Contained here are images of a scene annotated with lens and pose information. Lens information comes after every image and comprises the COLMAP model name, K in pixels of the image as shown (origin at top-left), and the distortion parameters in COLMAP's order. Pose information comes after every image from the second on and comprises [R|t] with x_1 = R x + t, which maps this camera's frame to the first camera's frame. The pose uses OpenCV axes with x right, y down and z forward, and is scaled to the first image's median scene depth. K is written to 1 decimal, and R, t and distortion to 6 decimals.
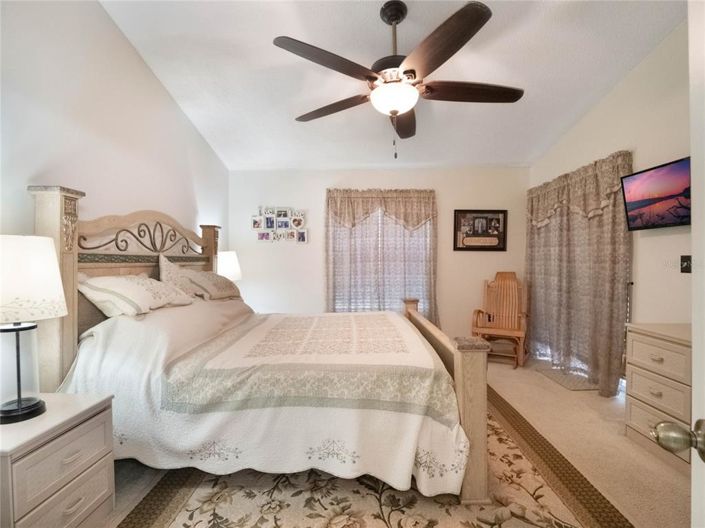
lens RADIAL K [[342.3, 0, 347.8], [0, 342.3, 264.8], [0, 0, 1]] dist [-0.014114, -0.000189]
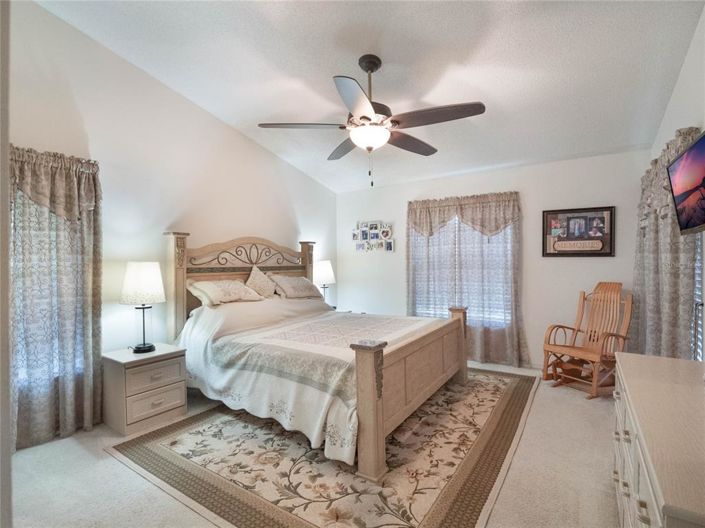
lens RADIAL K [[342.3, 0, 347.8], [0, 342.3, 264.8], [0, 0, 1]] dist [-0.014114, -0.000189]
pose [[0.845899, -0.001716, -0.533341, 0.381894], [0.000823, 0.999998, -0.001911, -0.020682], [0.533343, 0.001178, 0.845898, -0.023256]]
